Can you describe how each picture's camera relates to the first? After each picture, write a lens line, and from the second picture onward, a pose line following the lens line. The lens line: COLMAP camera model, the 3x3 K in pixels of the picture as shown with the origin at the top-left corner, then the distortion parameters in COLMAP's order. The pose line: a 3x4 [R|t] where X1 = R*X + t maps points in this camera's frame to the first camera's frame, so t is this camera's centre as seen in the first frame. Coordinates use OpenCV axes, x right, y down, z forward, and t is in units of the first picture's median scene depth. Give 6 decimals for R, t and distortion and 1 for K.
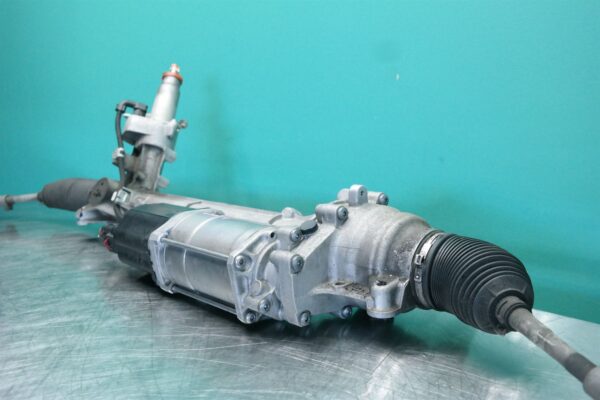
lens RADIAL K [[573.9, 0, 300.0], [0, 573.9, 200.0], [0, 0, 1]] dist [-0.014729, -0.016744]
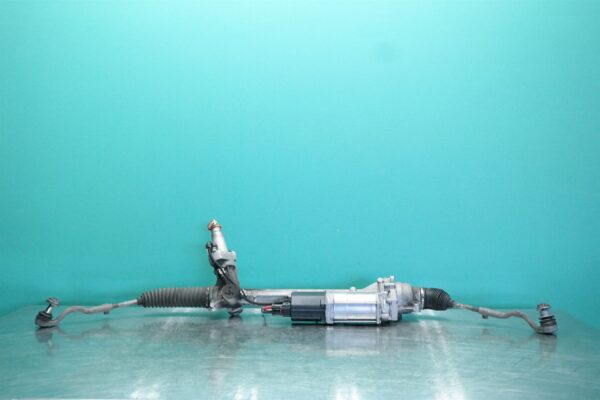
lens RADIAL K [[648.1, 0, 280.7], [0, 648.1, 199.8], [0, 0, 1]] dist [-0.002433, 0.000159]
pose [[0.748437, -0.008116, 0.663156, -2.966629], [0.089600, 0.991995, -0.088981, -0.199237], [-0.657126, 0.126015, 0.743173, -1.424044]]
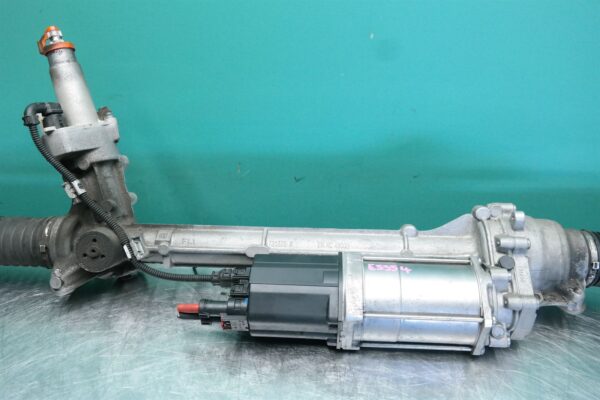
lens RADIAL K [[528.5, 0, 300.0], [0, 528.5, 200.0], [0, 0, 1]] dist [-0.002392, -0.002455]
pose [[0.735679, -0.370283, 0.567157, -0.916185], [0.104716, 0.889452, 0.444871, -0.633314], [-0.669187, -0.267892, 0.693126, 0.598555]]
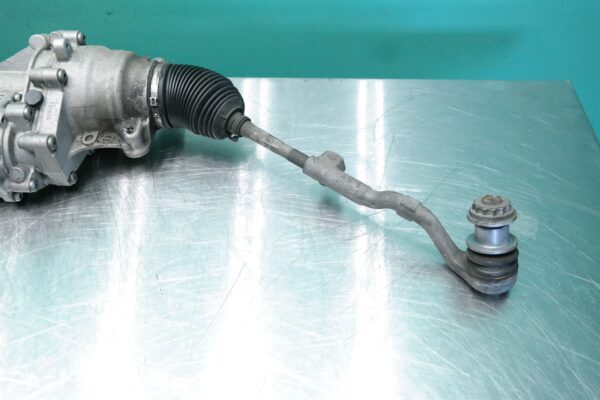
lens RADIAL K [[573.9, 0, 300.0], [0, 573.9, 200.0], [0, 0, 1]] dist [-0.014729, -0.016744]
pose [[0.738721, -0.486152, 0.466848, -0.212027], [0.113291, 0.772346, 0.625017, -0.423490], [-0.664422, -0.408824, 0.625625, -0.035986]]
